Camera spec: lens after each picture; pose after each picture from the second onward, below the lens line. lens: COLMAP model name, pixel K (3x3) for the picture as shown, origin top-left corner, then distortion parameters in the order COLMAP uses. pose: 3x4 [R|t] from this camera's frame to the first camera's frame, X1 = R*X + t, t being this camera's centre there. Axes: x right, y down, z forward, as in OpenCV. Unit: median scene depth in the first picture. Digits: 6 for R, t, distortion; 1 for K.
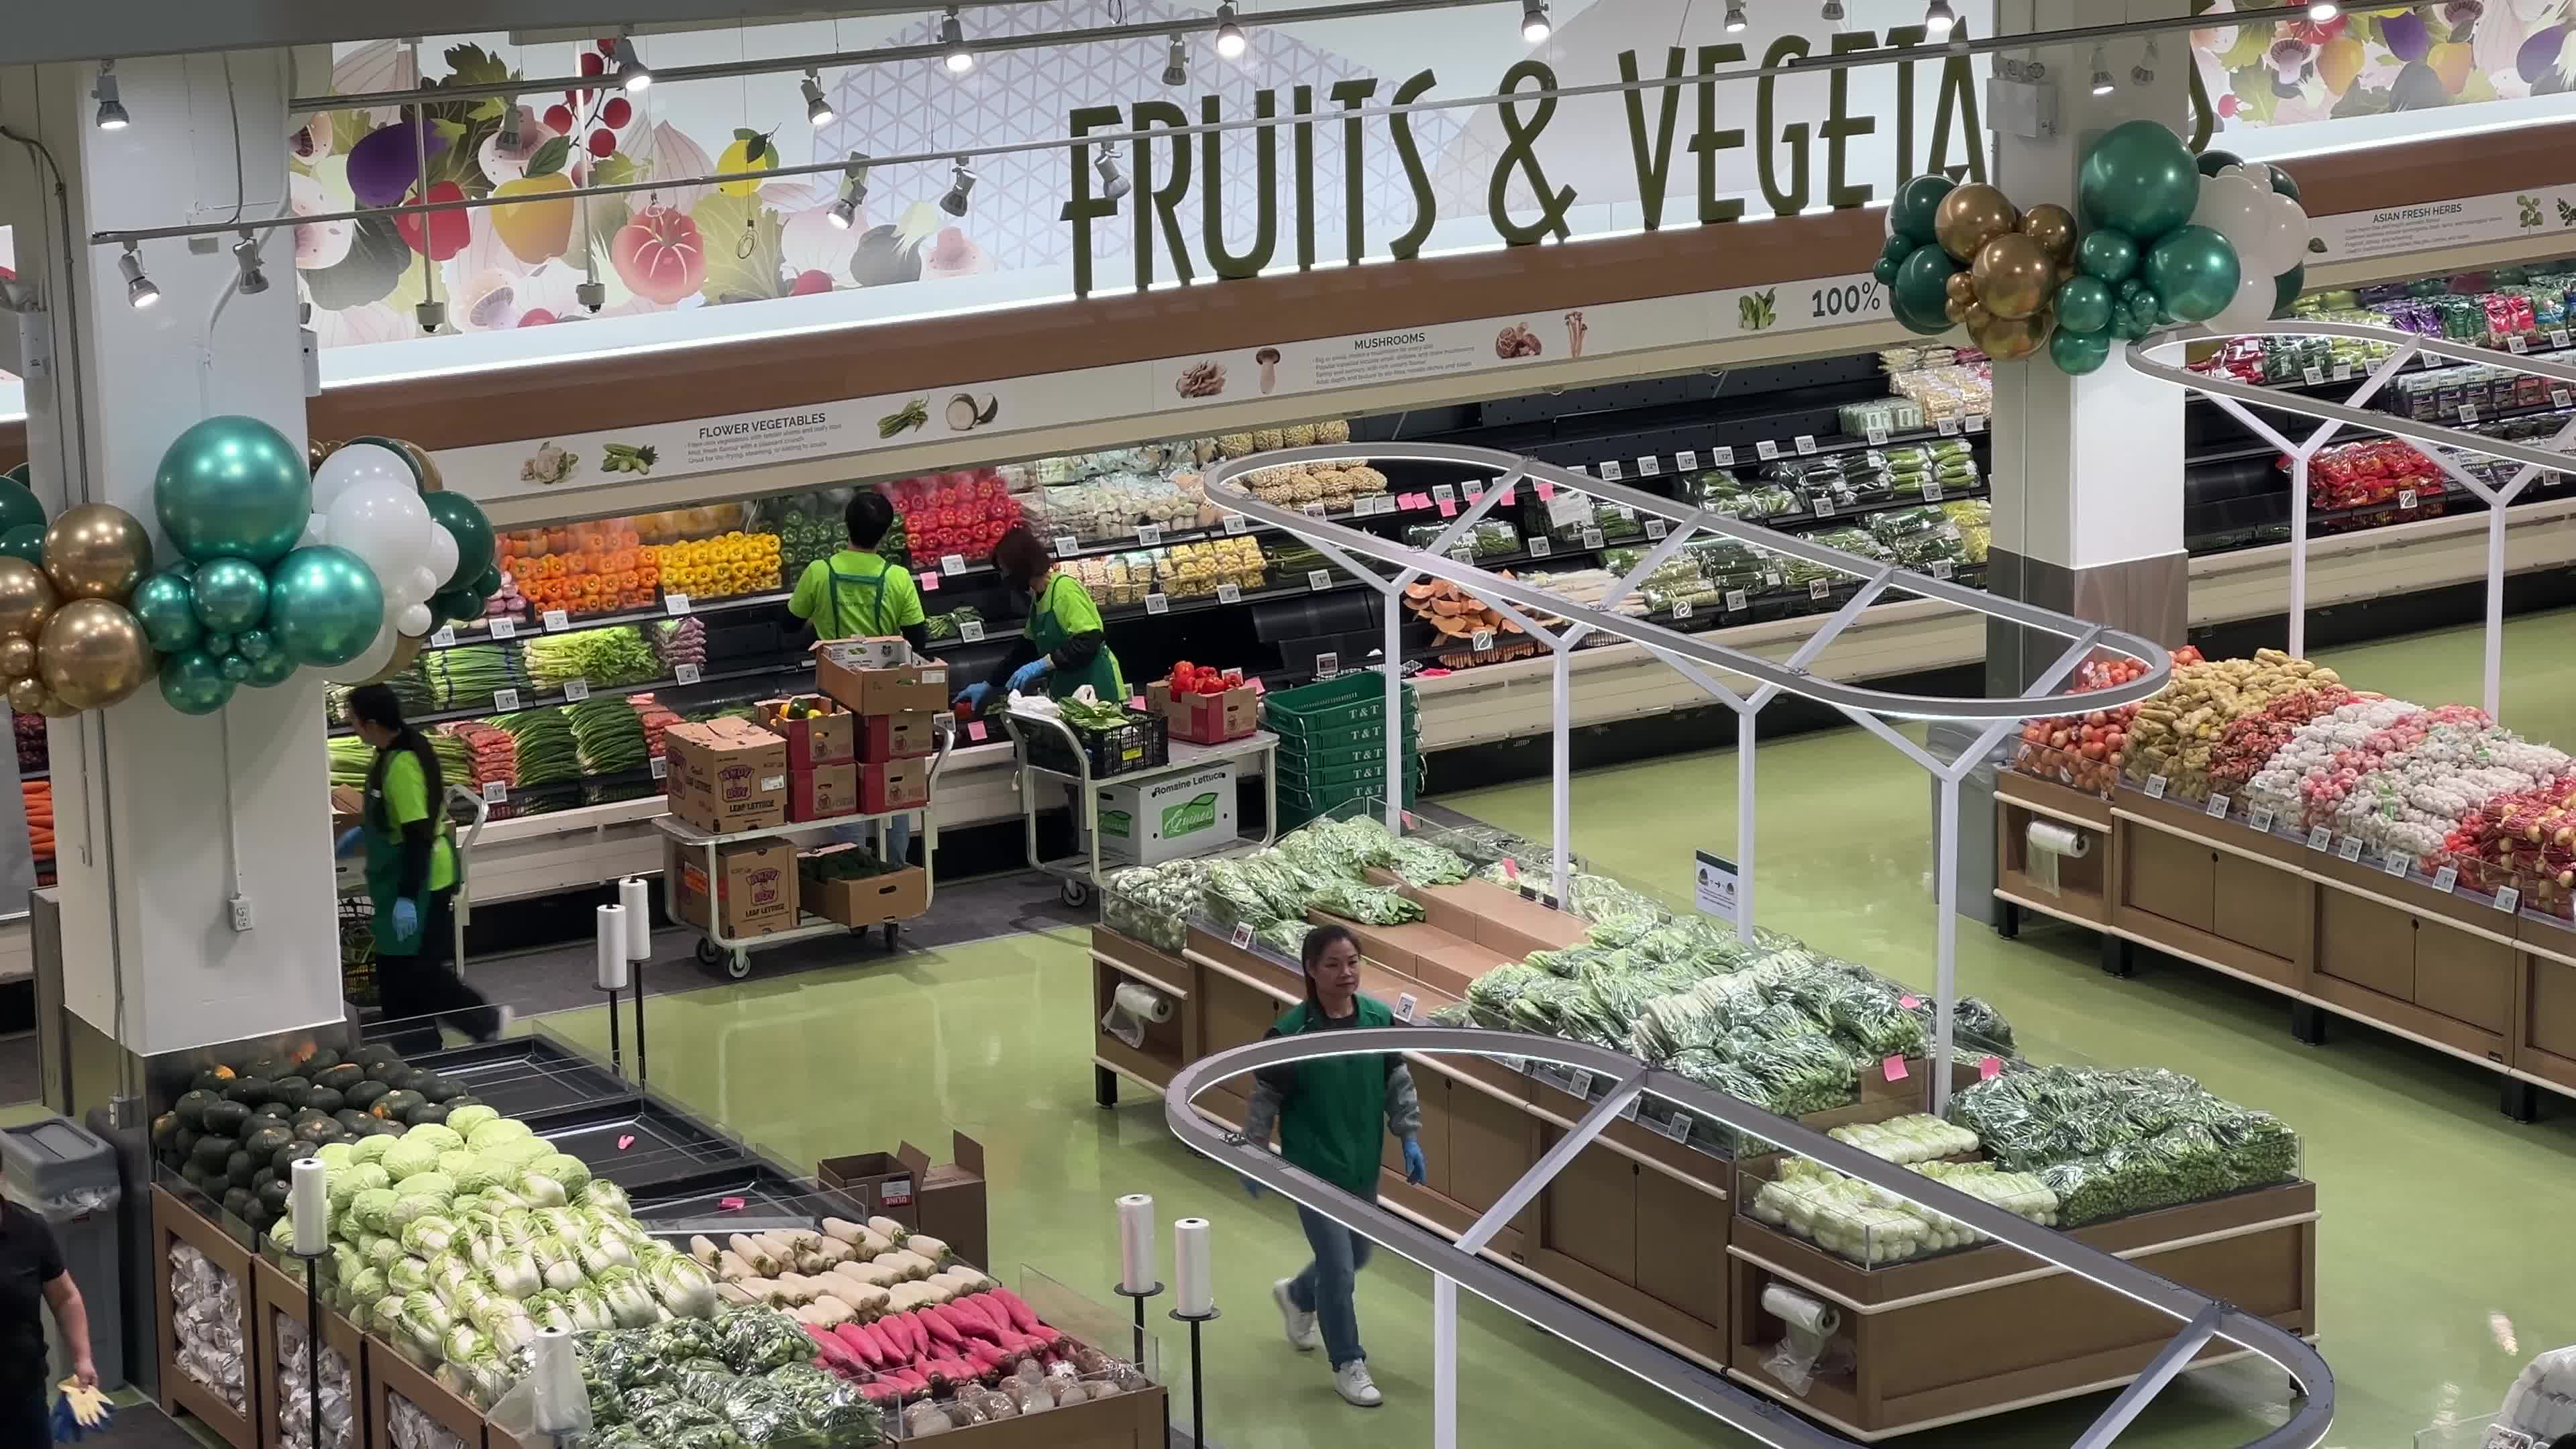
lens RADIAL K [[6271.9, 0, 1287.0], [0, 6271.9, 726.6], [0, 0, 1]] dist [0.110707, 0.000000]
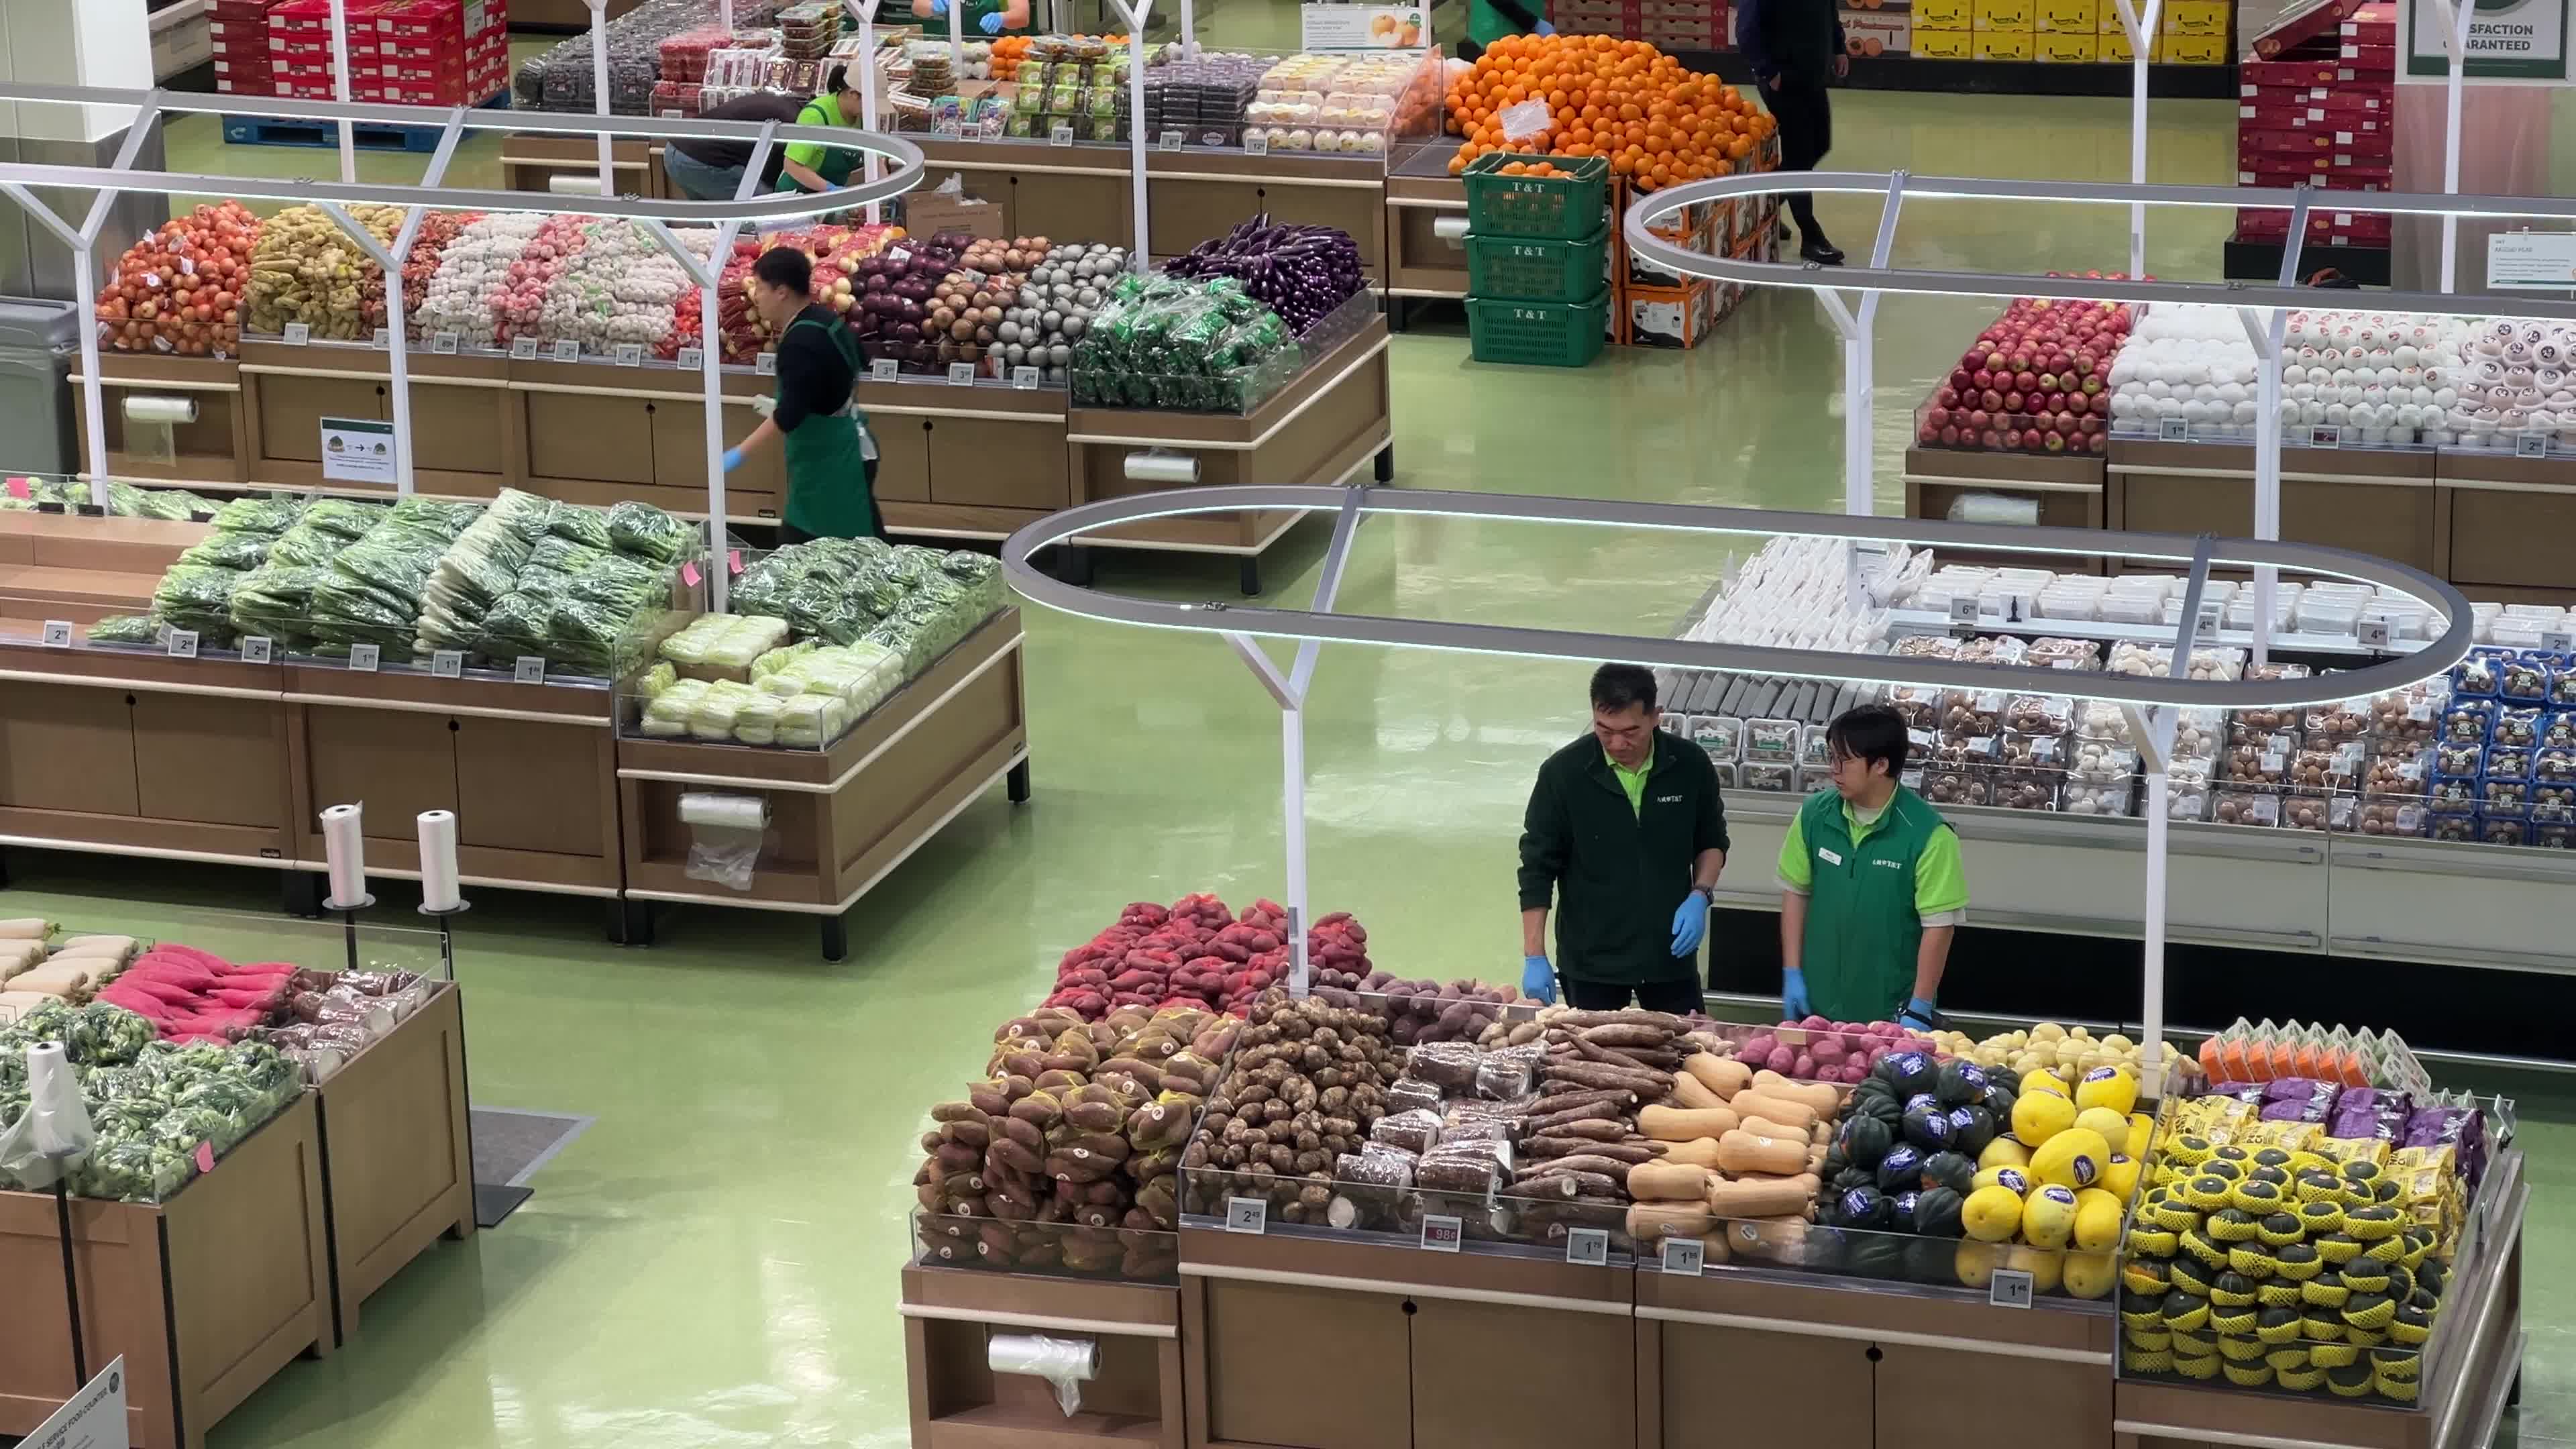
lens RADIAL K [[6271.9, 0, 1264.3], [0, 6271.9, 701.8], [0, 0, 1]] dist [0.110707, 0.000000]
pose [[0.760786, -0.196773, 0.618454, -0.401221], [0.163757, 0.980297, 0.110457, -0.019805], [-0.628004, 0.017242, 0.778019, 0.119023]]
